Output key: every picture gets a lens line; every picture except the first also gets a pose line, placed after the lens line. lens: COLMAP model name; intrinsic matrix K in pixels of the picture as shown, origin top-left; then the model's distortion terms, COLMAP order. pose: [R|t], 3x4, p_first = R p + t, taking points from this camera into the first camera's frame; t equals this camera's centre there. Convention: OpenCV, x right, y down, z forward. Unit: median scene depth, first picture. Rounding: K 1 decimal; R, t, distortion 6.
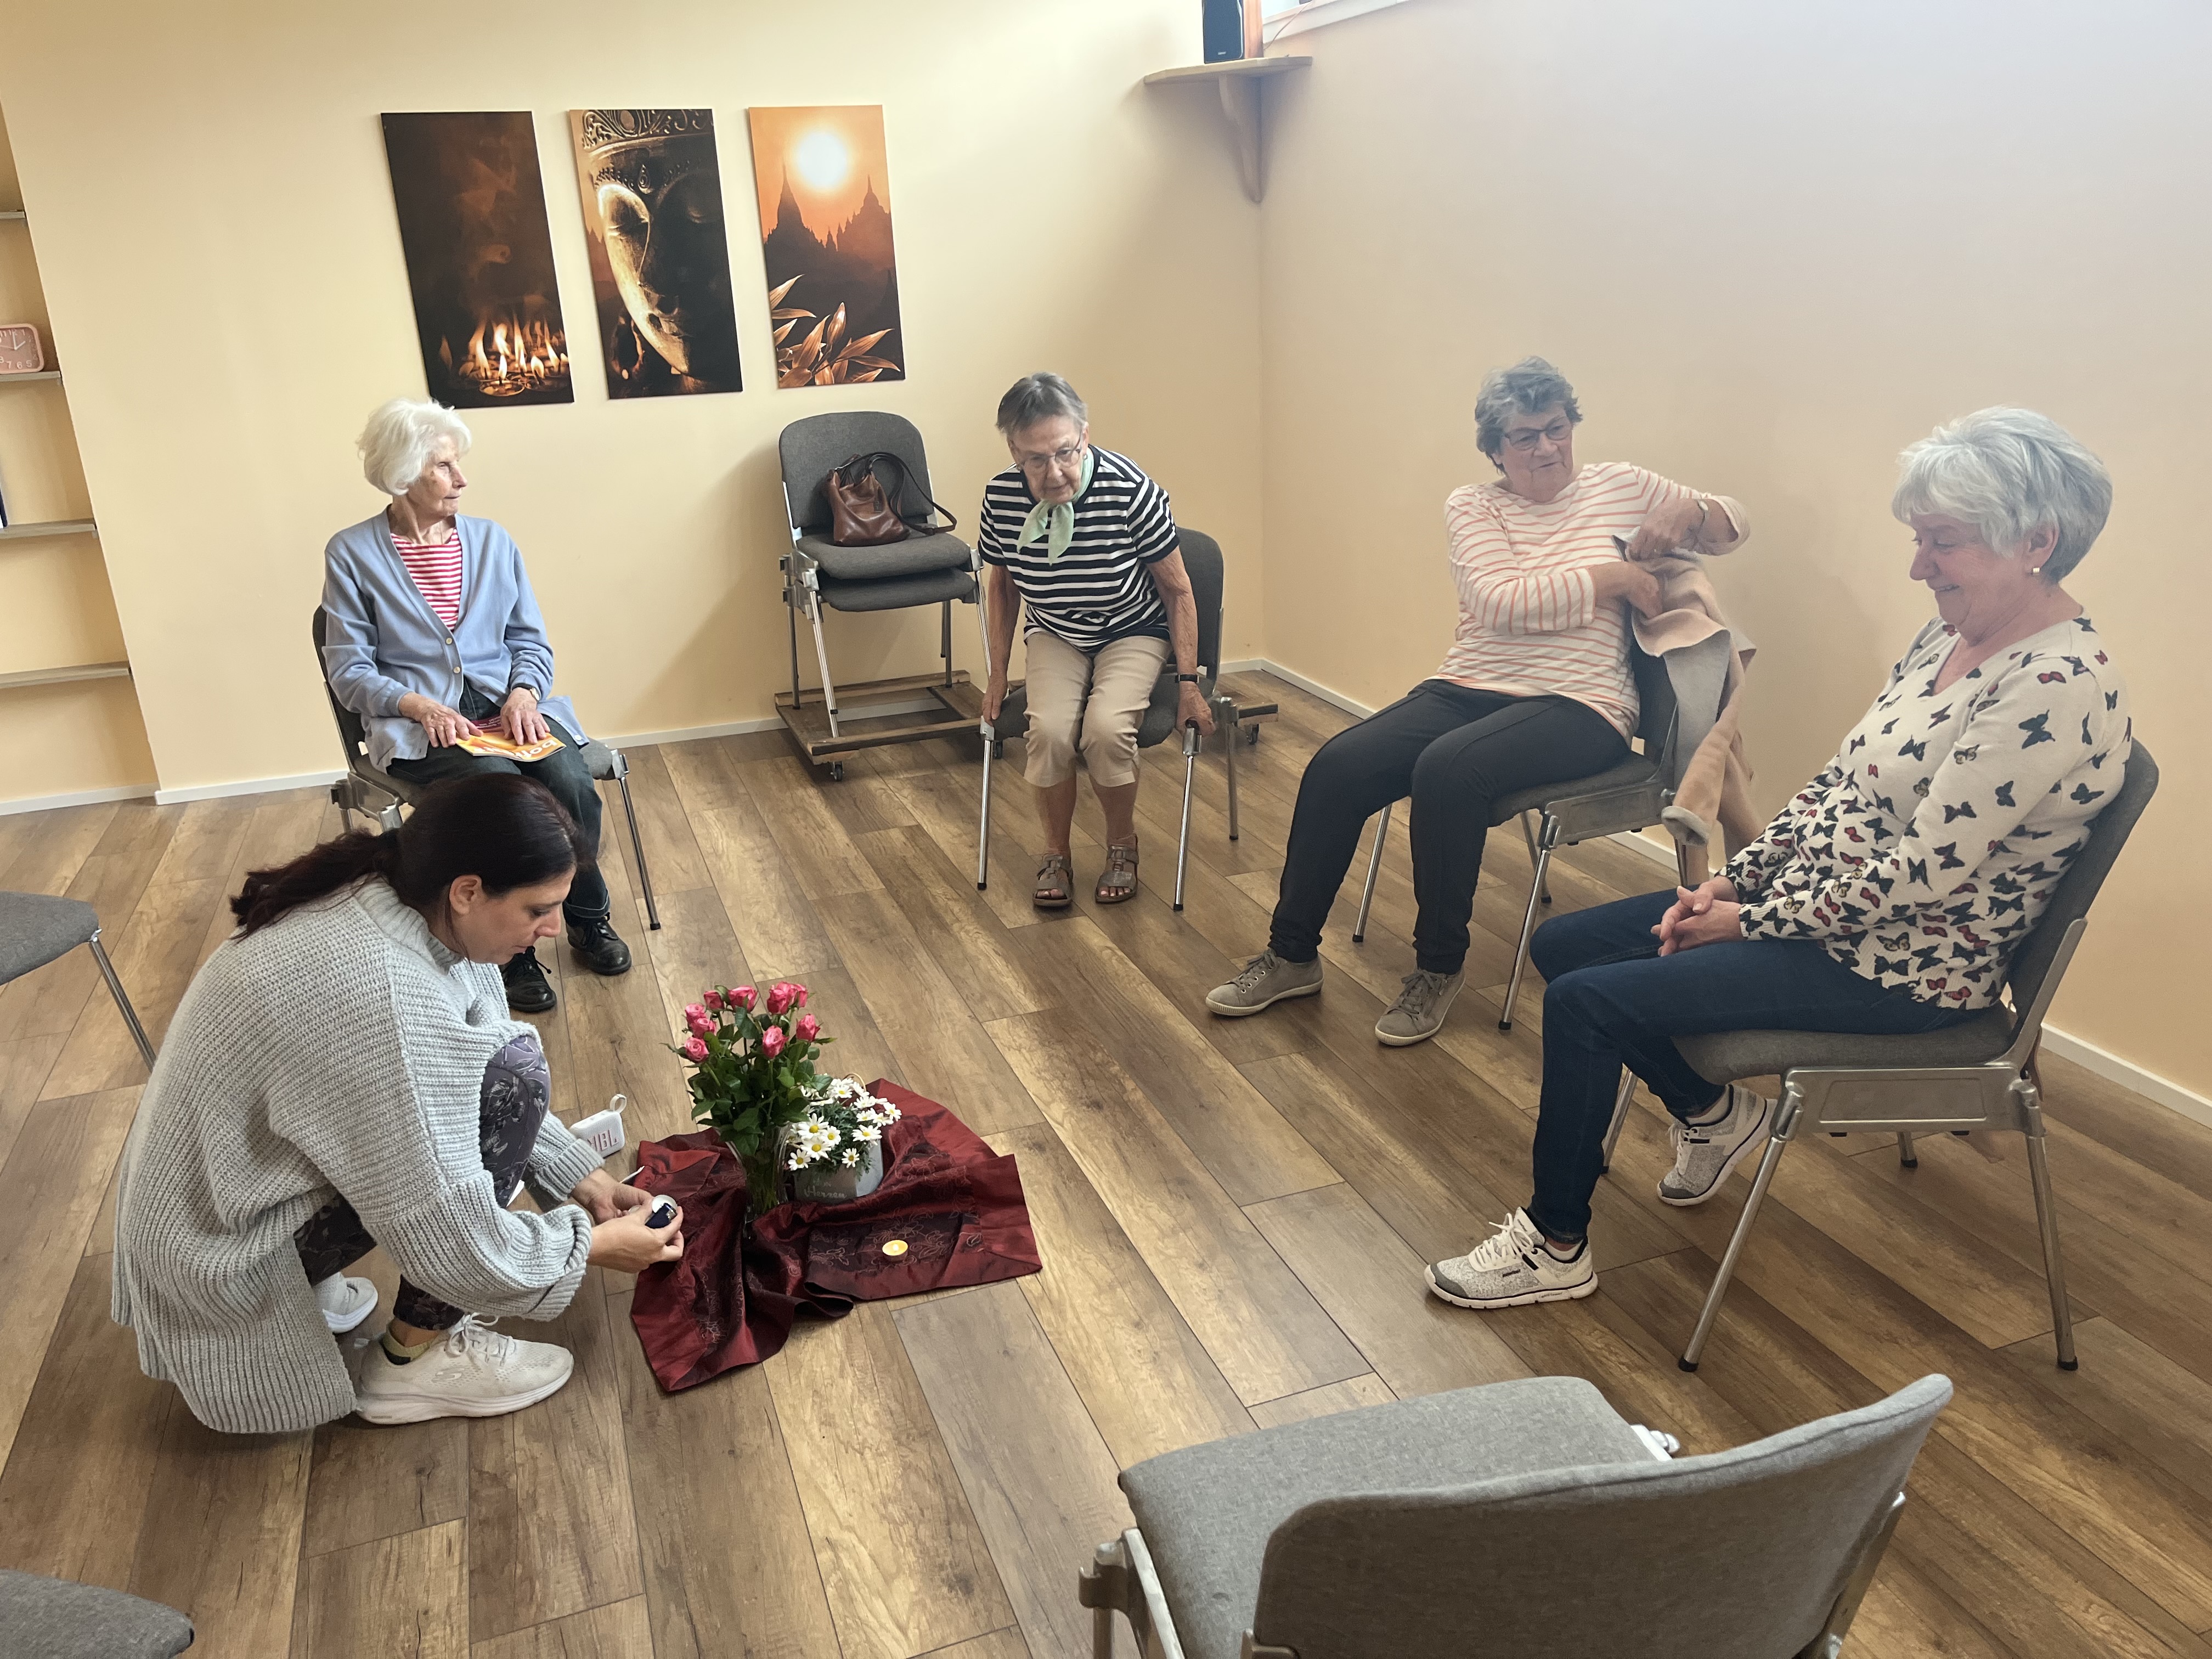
lens RADIAL K [[1702.9, 0, 1106.0], [0, 1702.9, 829.5], [0, 0, 1]] dist [0.043754, 0.008167]
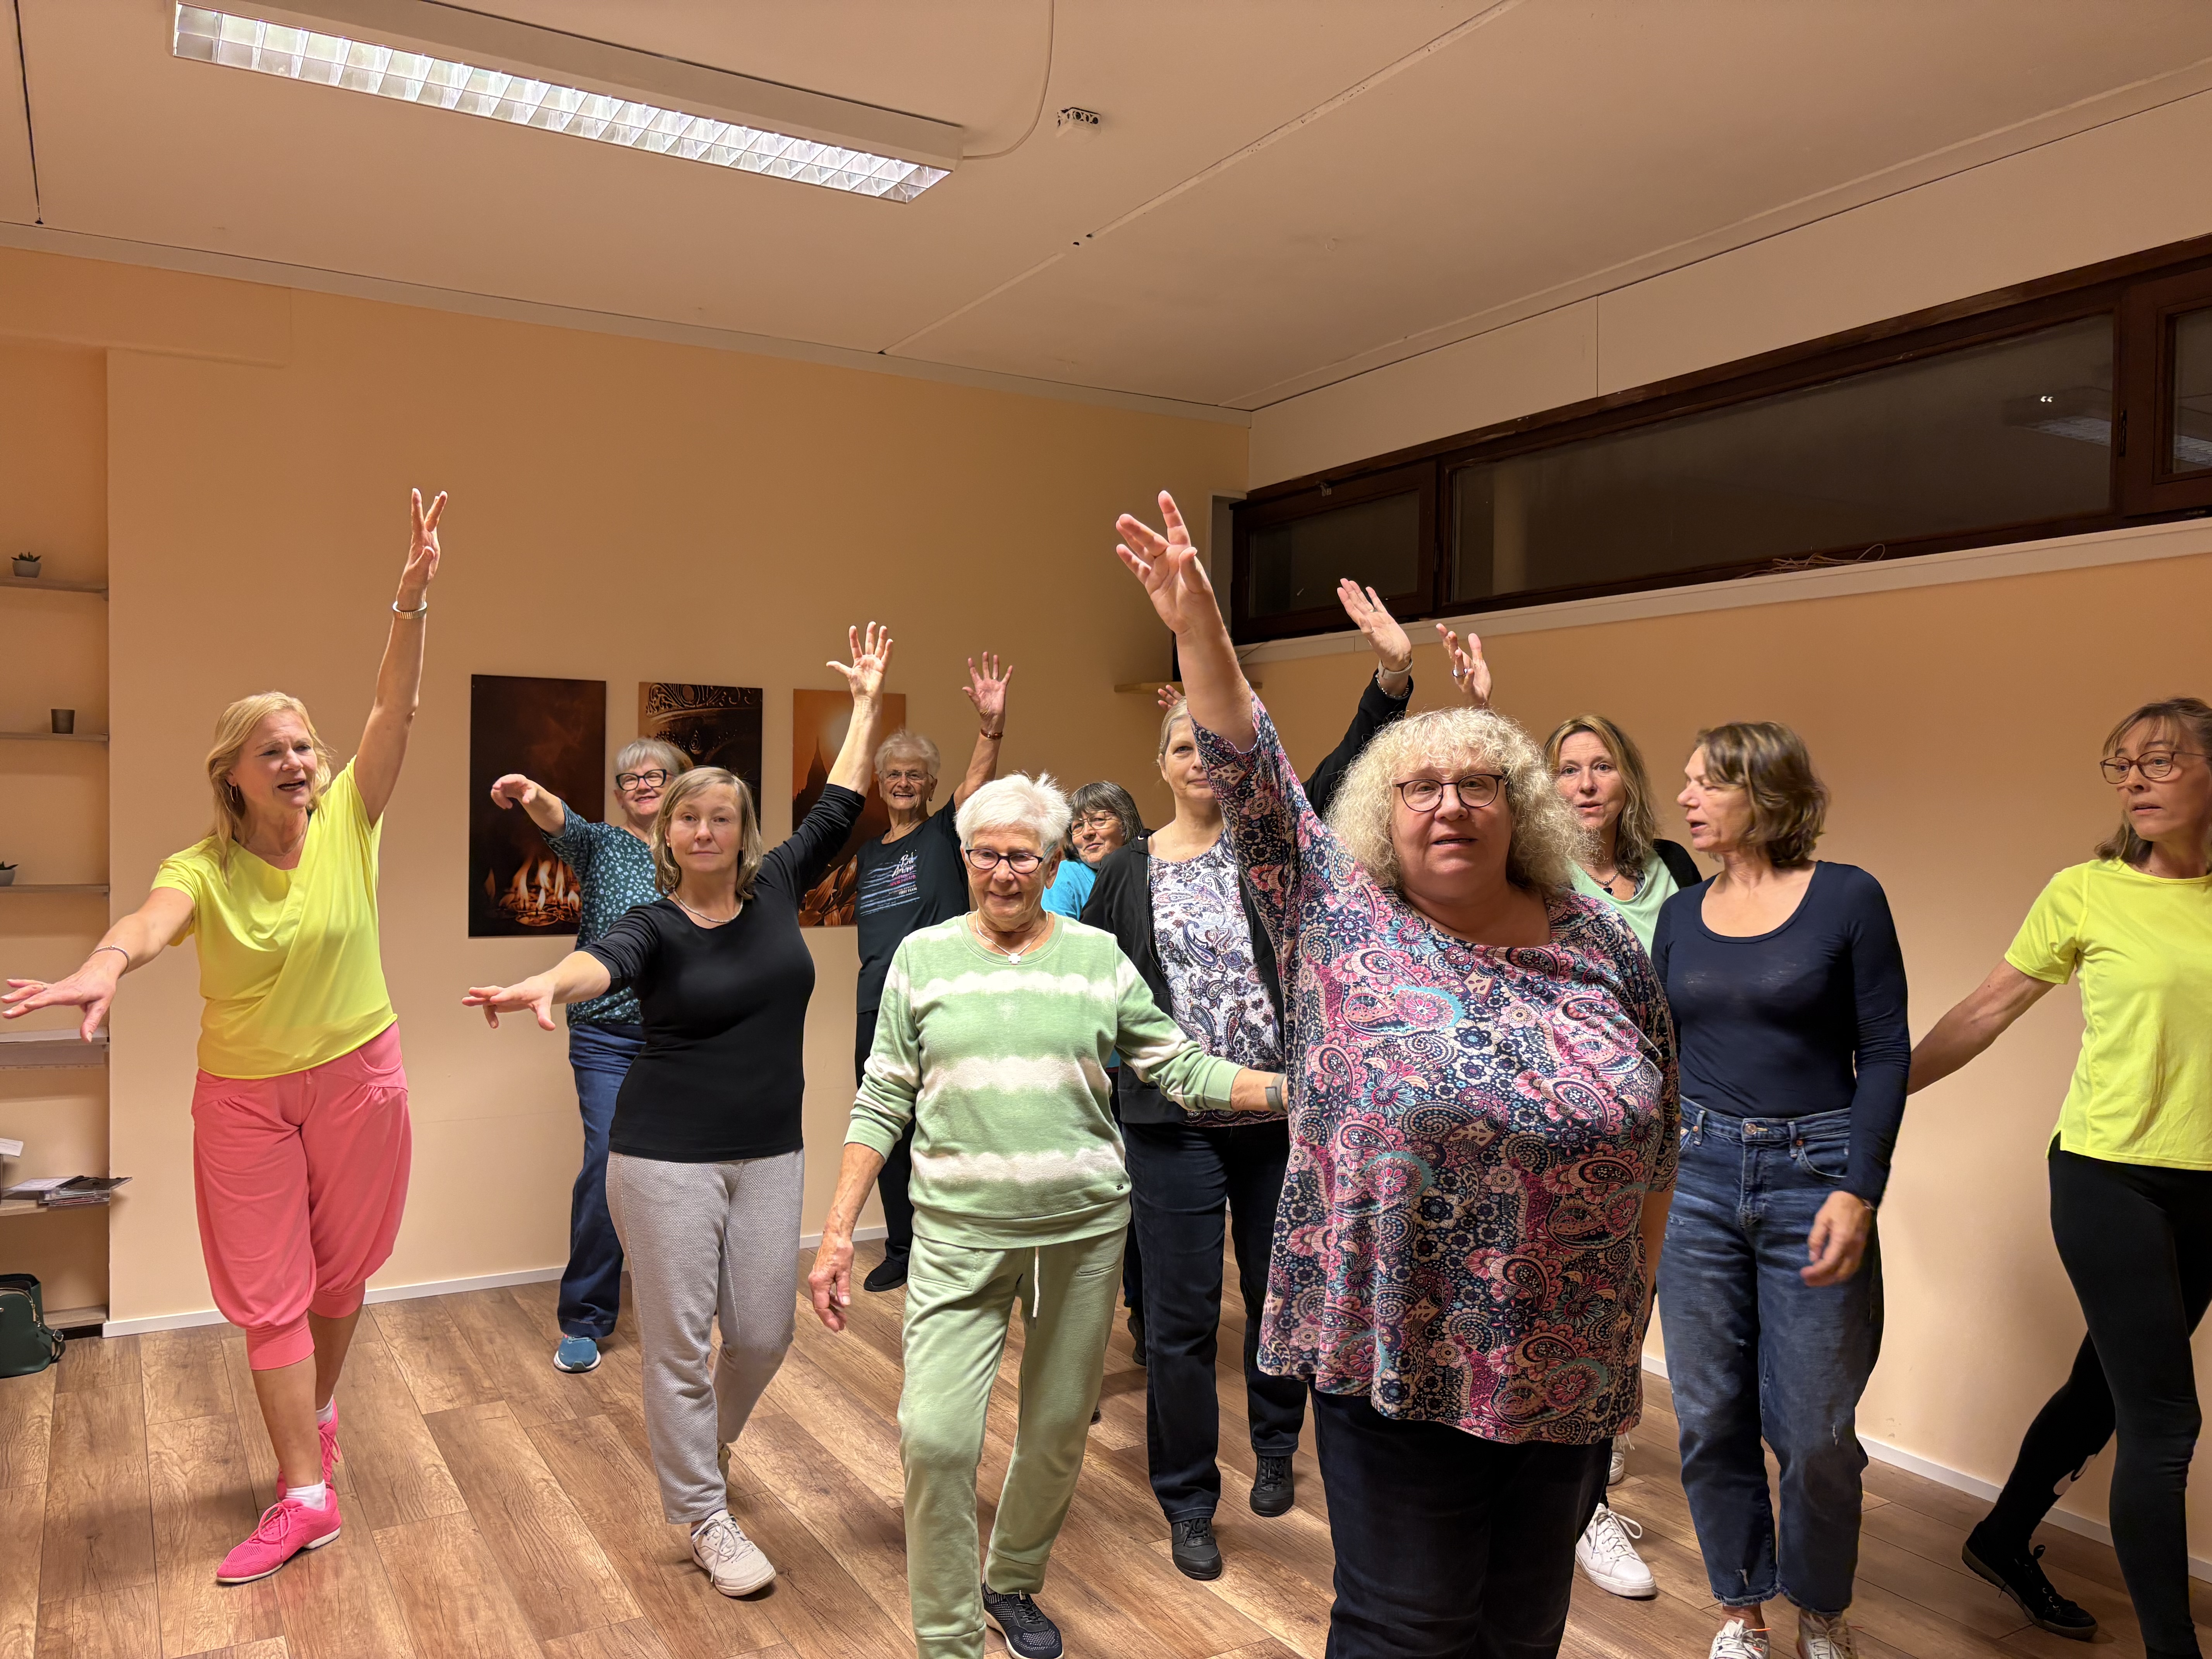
lens RADIAL K [[1681.8, 0, 1106.0], [0, 1681.8, 829.5], [0, 0, 1]] dist [0.040459, -0.032920]
pose [[0.979625, 0.054423, 0.193319, -0.214223], [0.008573, 0.950375, -0.310989, 0.015309], [-0.200651, 0.306310, 0.930545, -0.046821]]
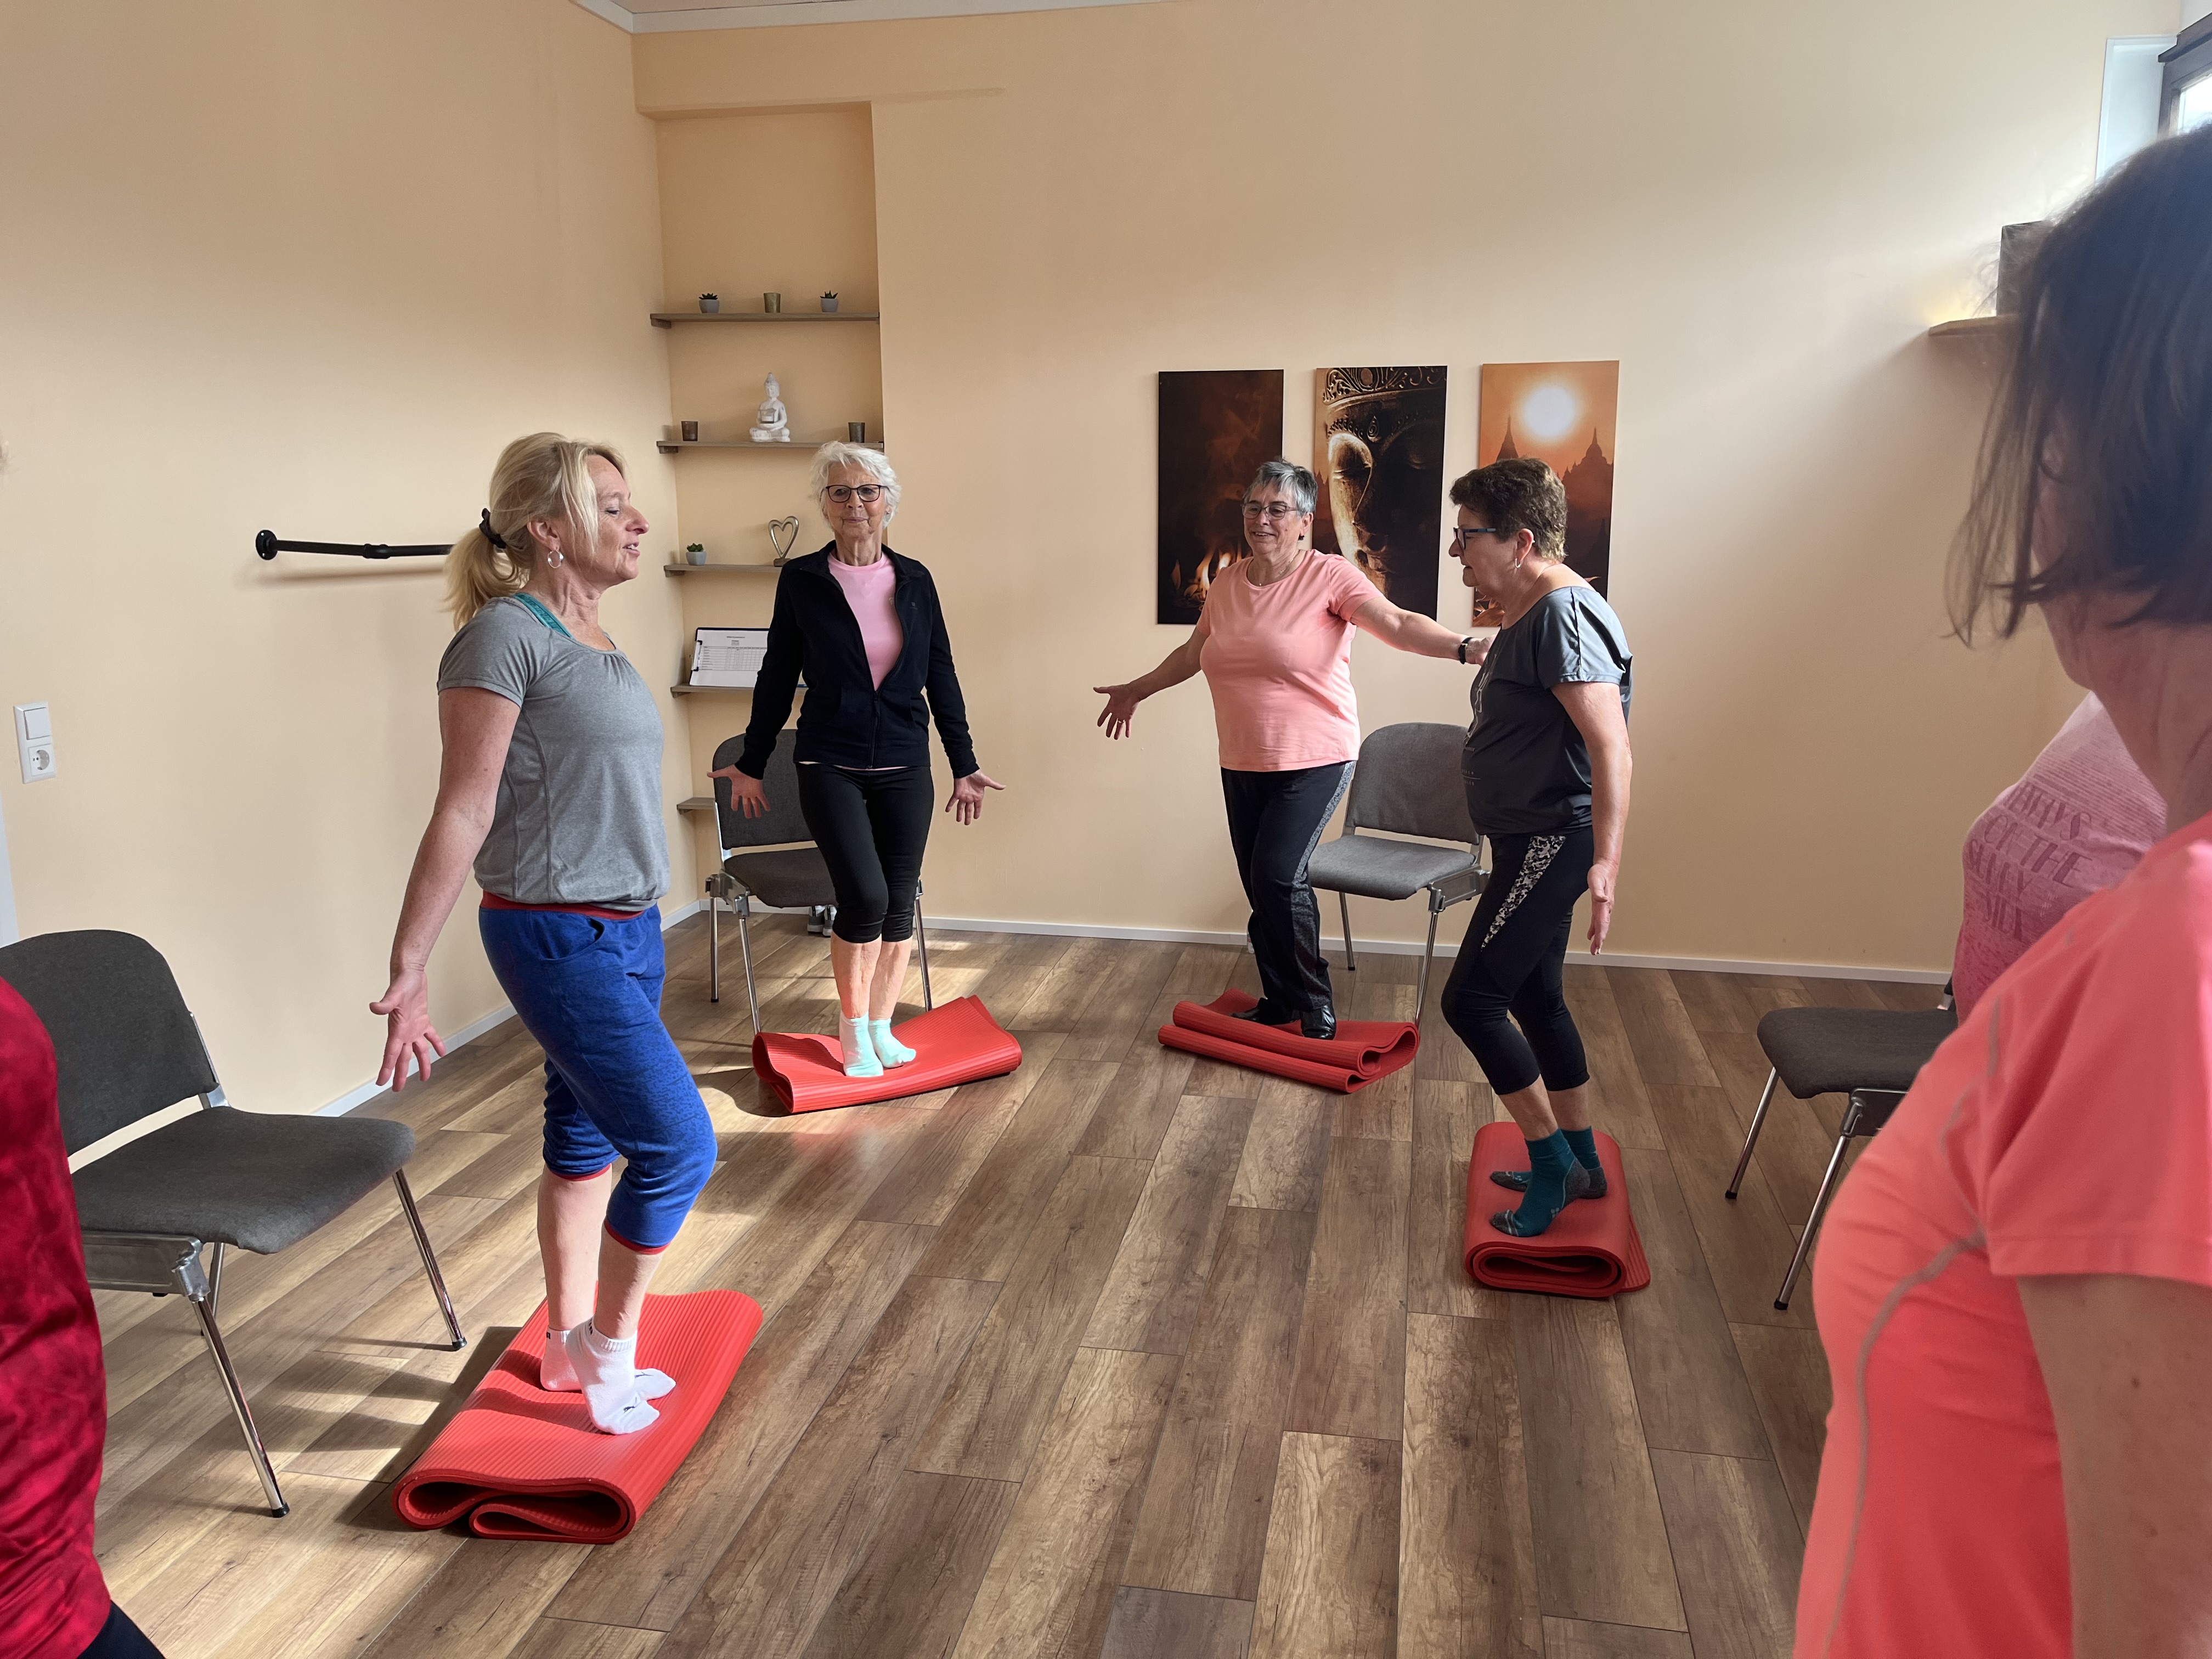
lens RADIAL K [[1690.5, 0, 1106.0], [0, 1690.5, 829.5], [0, 0, 1]] dist [0.074134, -0.089759]
pose [[0.859636, 0.144797, -0.489959, 0.140738], [-0.196572, 0.978912, -0.055590, -0.043194], [0.471578, 0.144099, 0.869971, 0.039161]]
